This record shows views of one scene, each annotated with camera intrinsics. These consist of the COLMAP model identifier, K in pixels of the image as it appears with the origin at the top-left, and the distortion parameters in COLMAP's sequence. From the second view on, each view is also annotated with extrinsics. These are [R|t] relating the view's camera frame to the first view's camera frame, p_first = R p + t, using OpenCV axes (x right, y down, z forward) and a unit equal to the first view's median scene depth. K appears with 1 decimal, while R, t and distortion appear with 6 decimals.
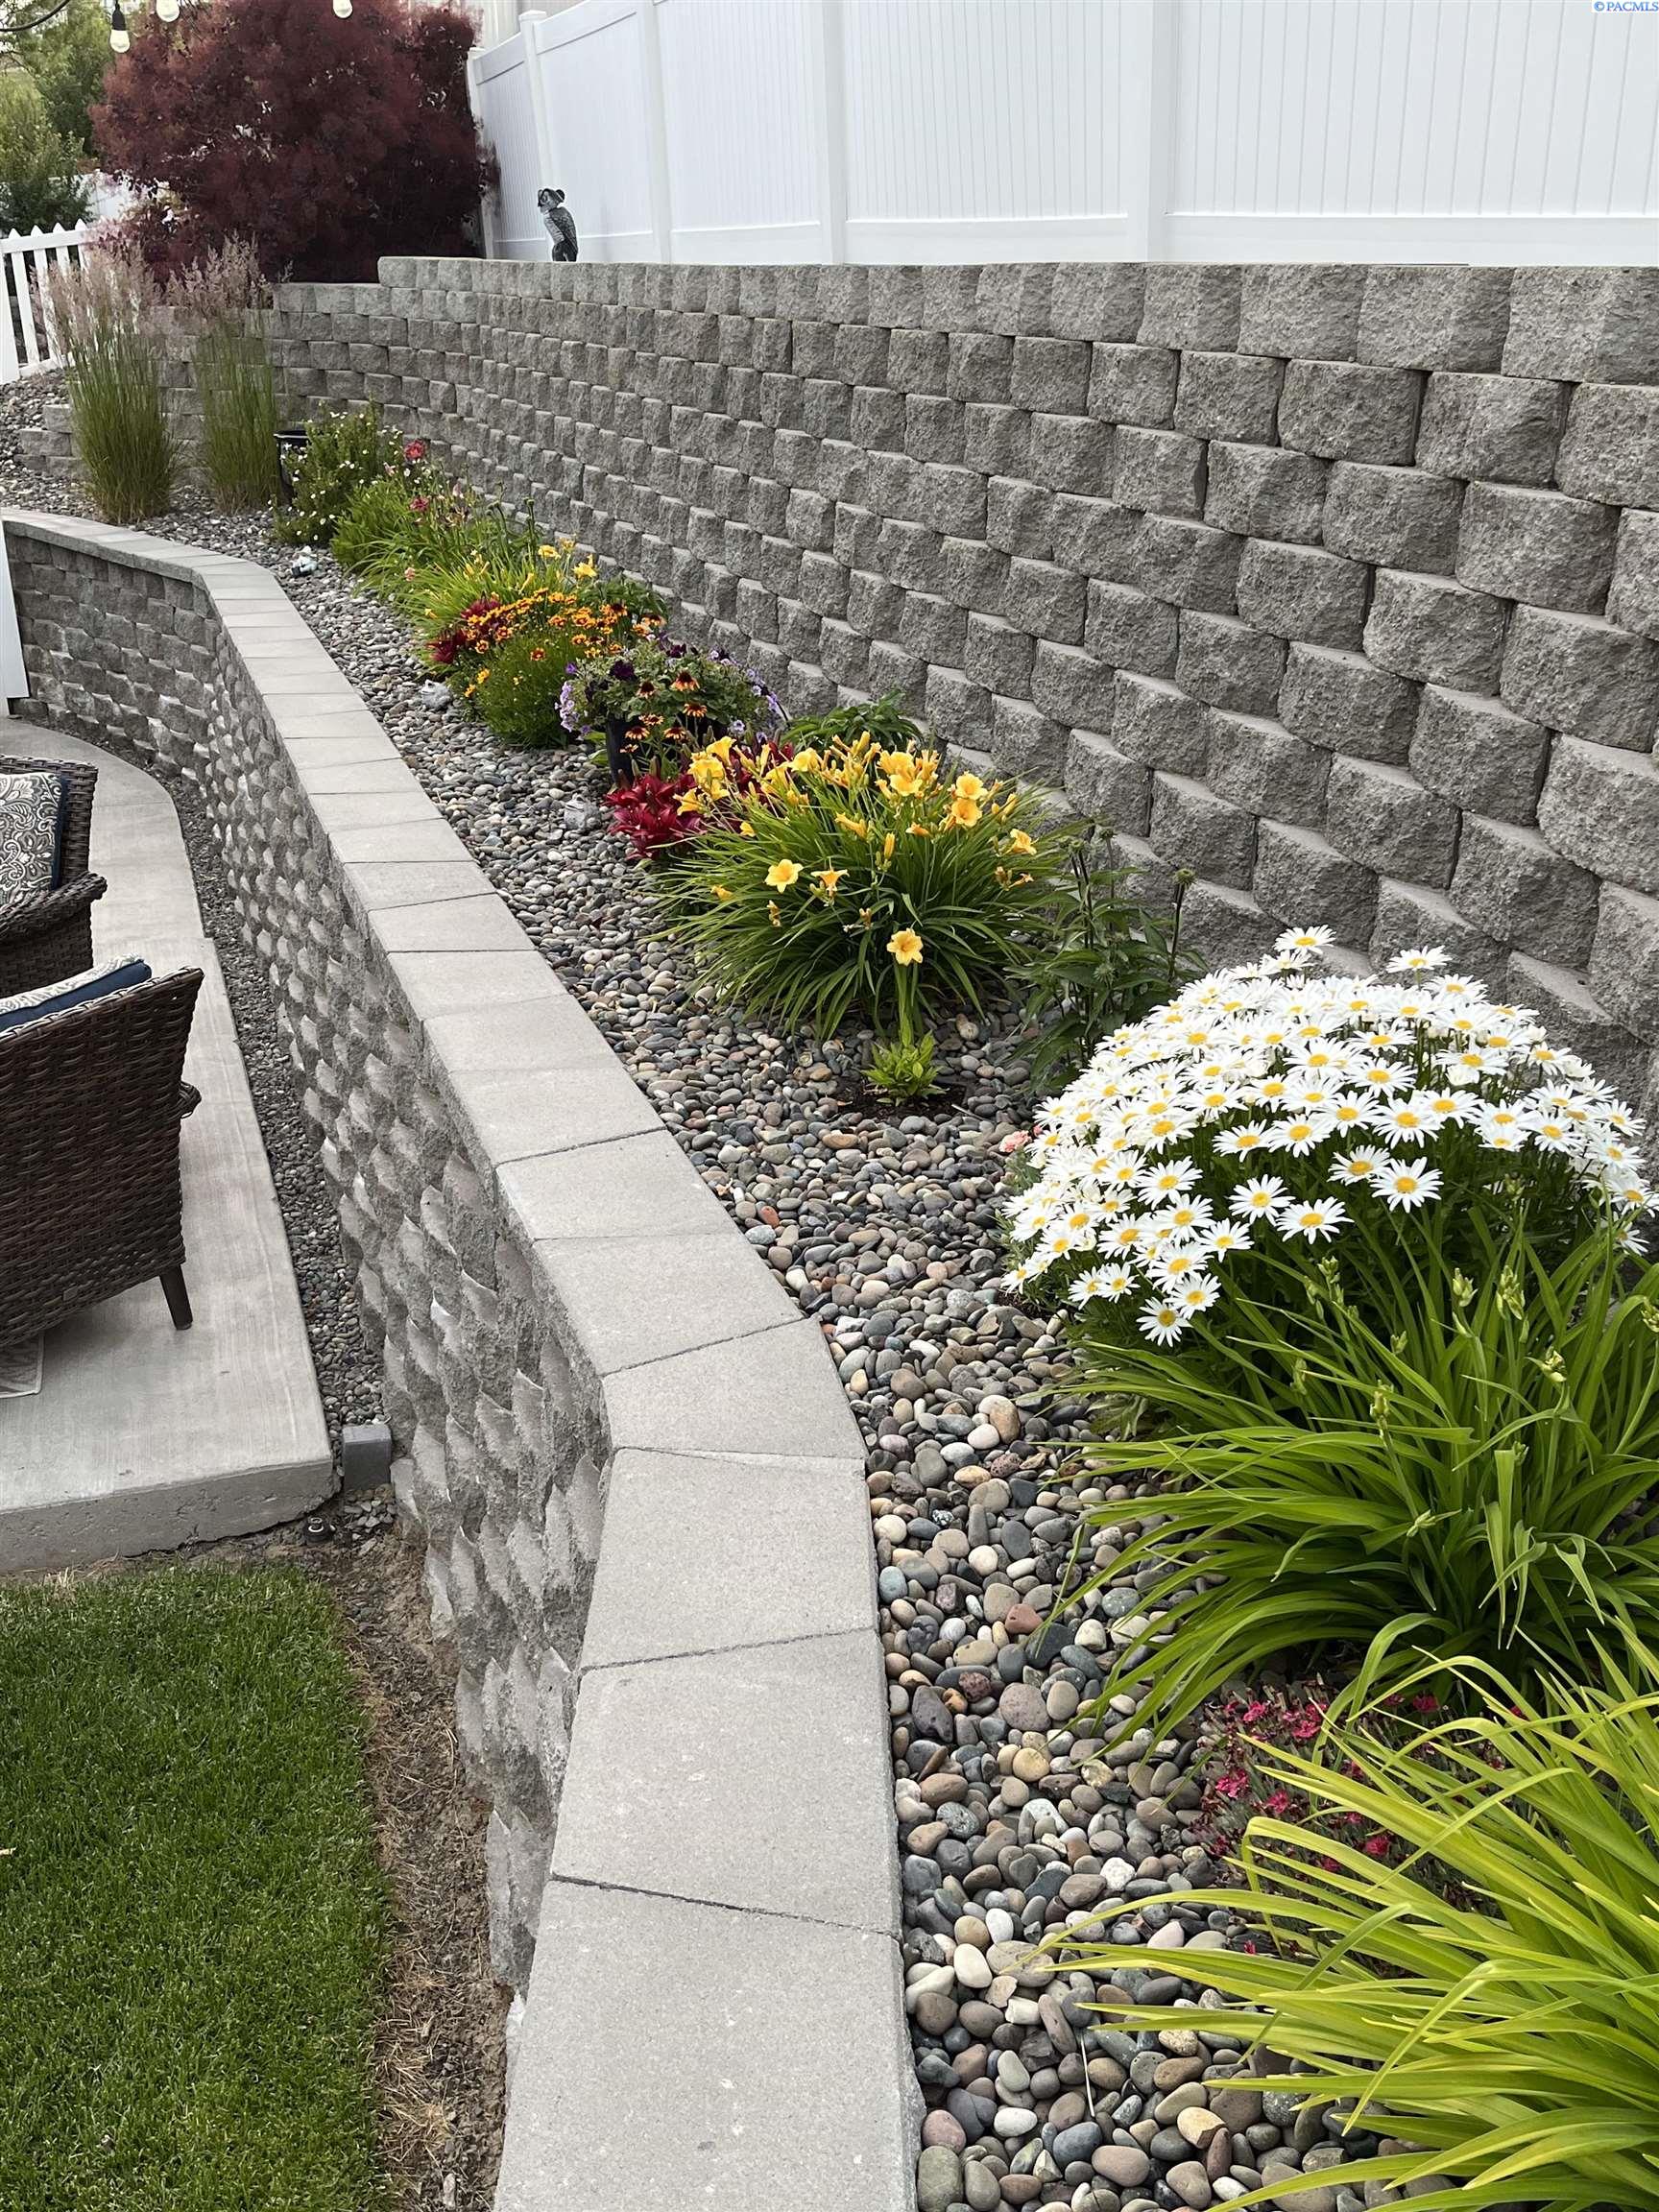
lens RADIAL K [[1918.1, 0, 829.5], [0, 1918.1, 1106.0], [0, 0, 1]] dist [0.022691, 0.002148]
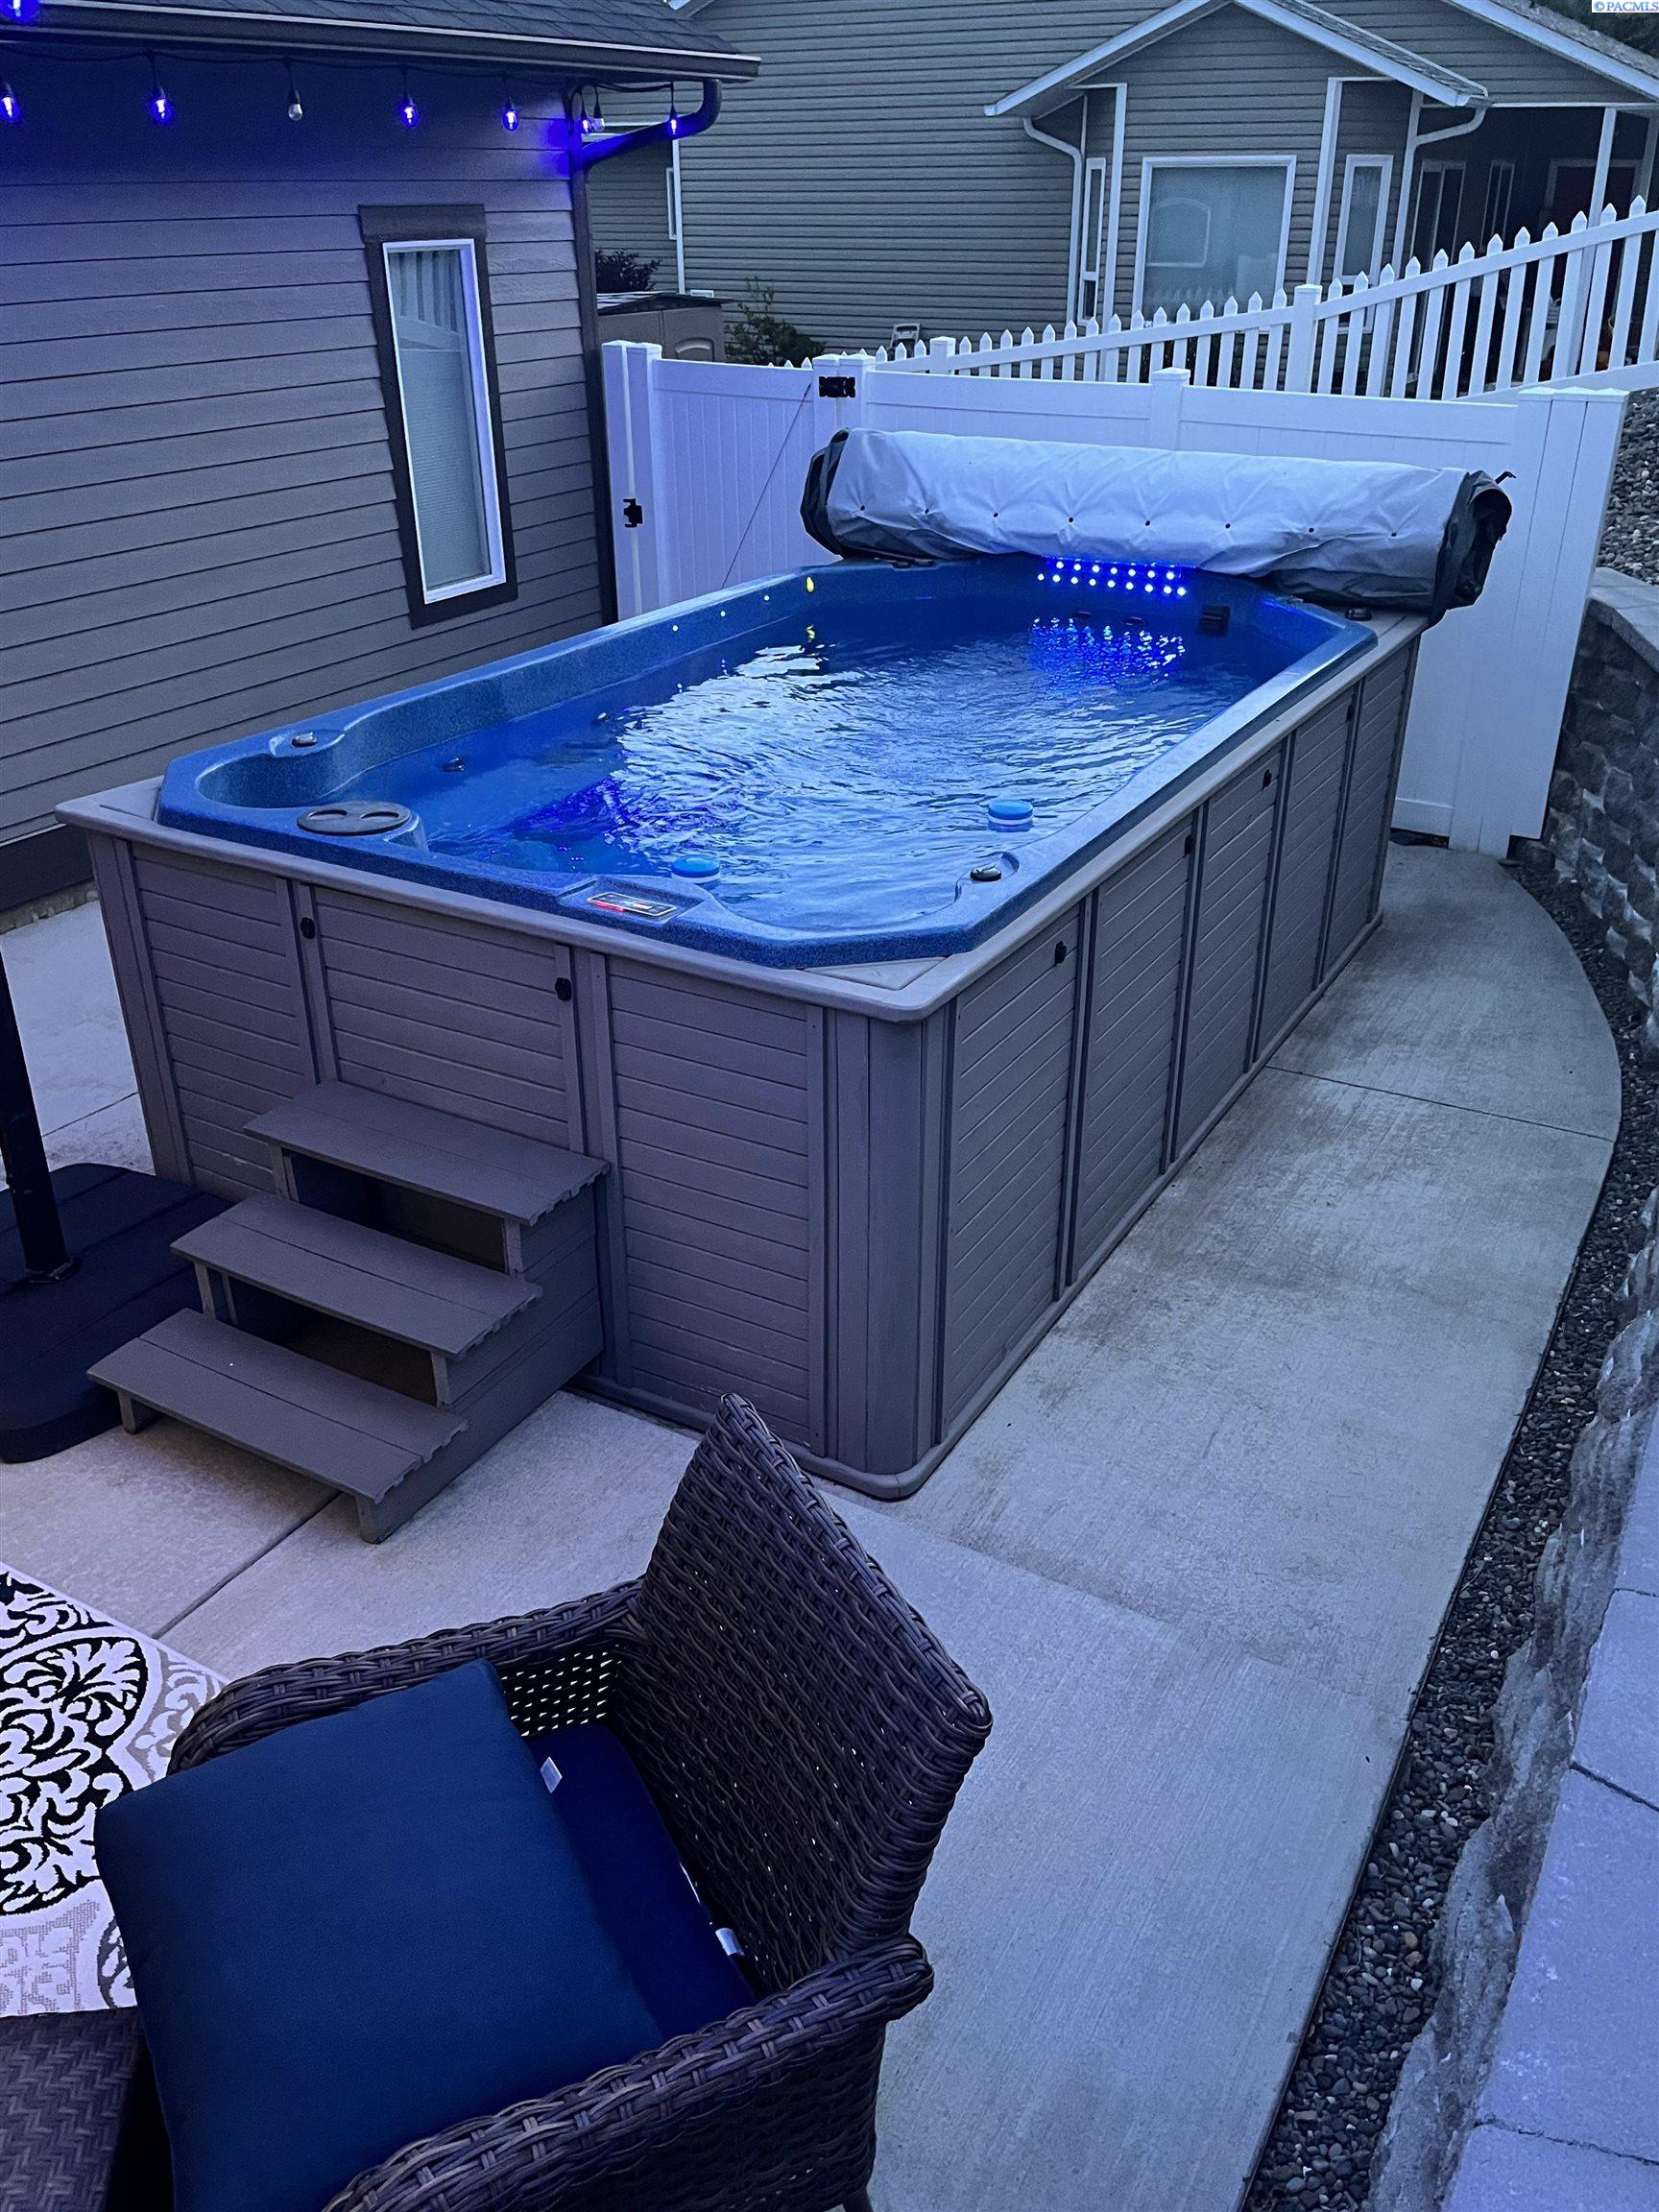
lens RADIAL K [[1756.1, 0, 829.5], [0, 1756.1, 1106.0], [0, 0, 1]] dist [0.055682, -0.087973]
pose [[0.647323, 0.333473, -0.685397, -0.234185], [-0.285491, 0.939834, 0.187635, -0.380415], [0.706731, 0.074214, 0.703580, 0.817632]]
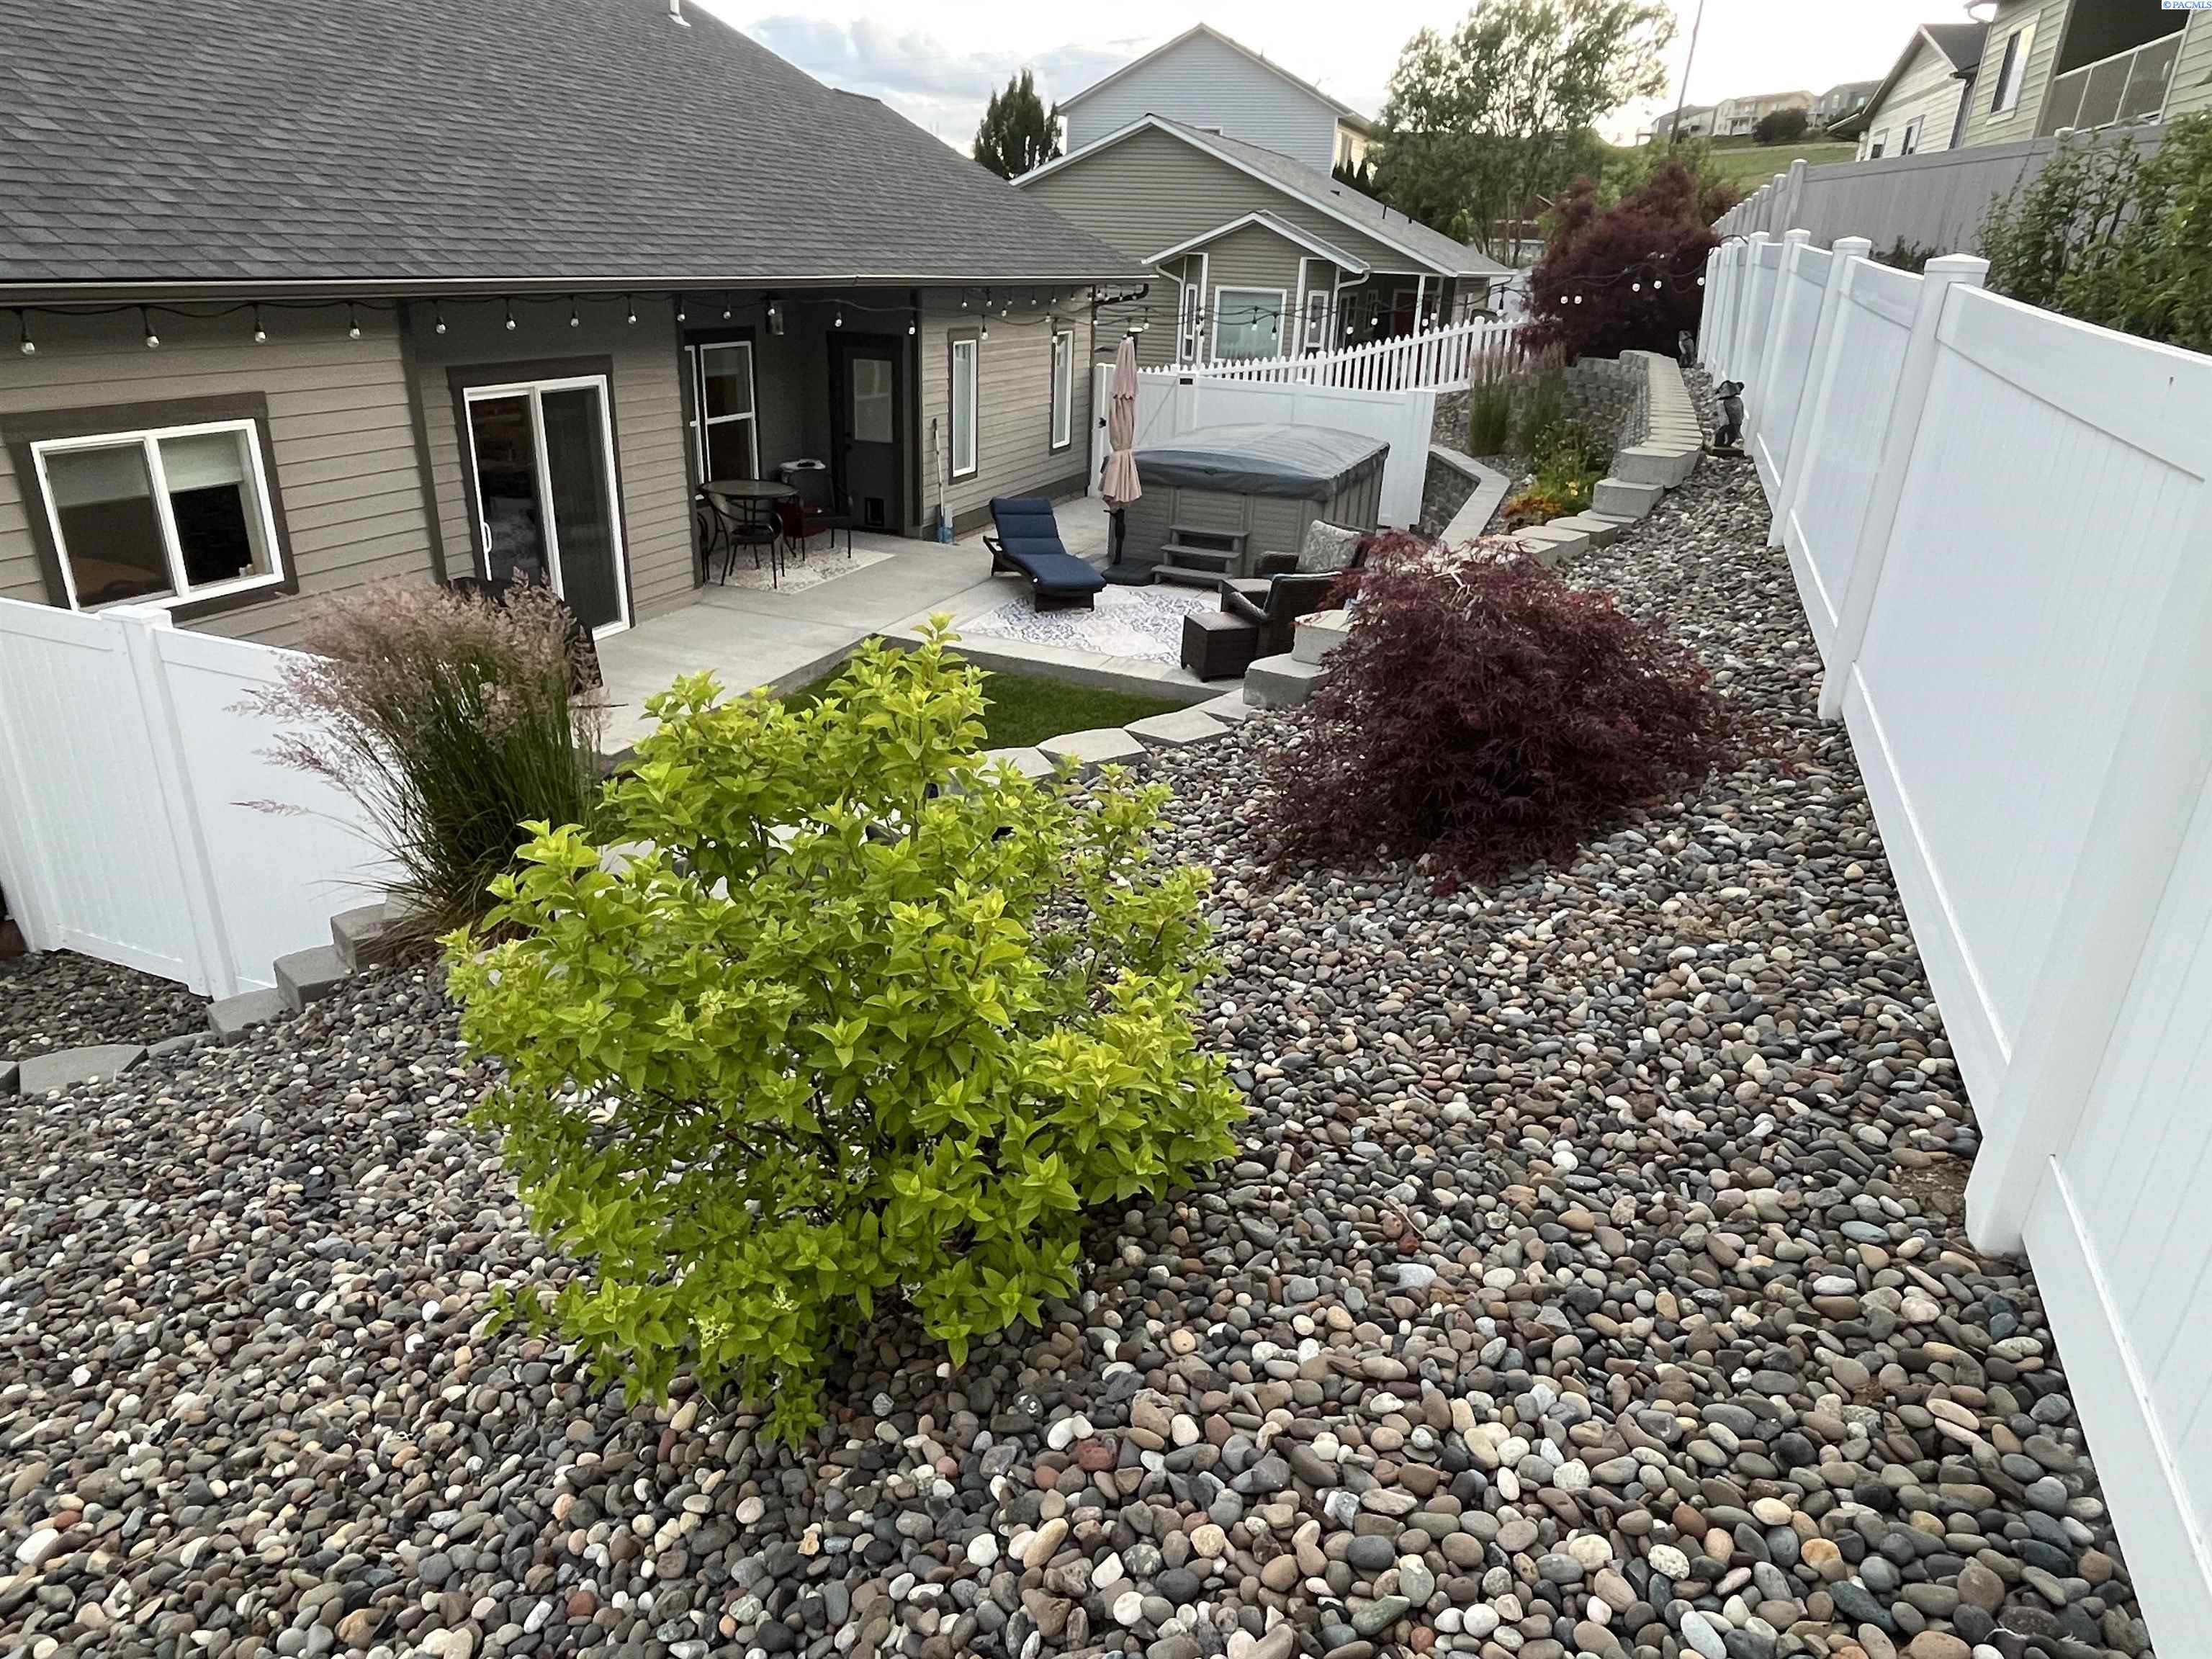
lens RADIAL K [[1357.1, 0, 1096.5], [0, 1357.1, 814.5], [0, 0, 1]] dist [-0.008925, -0.000247]
pose [[0.760914, 0.259952, -0.594503, 0.759433], [-0.279881, 0.958113, 0.060720, 0.277173], [0.585385, 0.120187, 0.801797, -1.050776]]
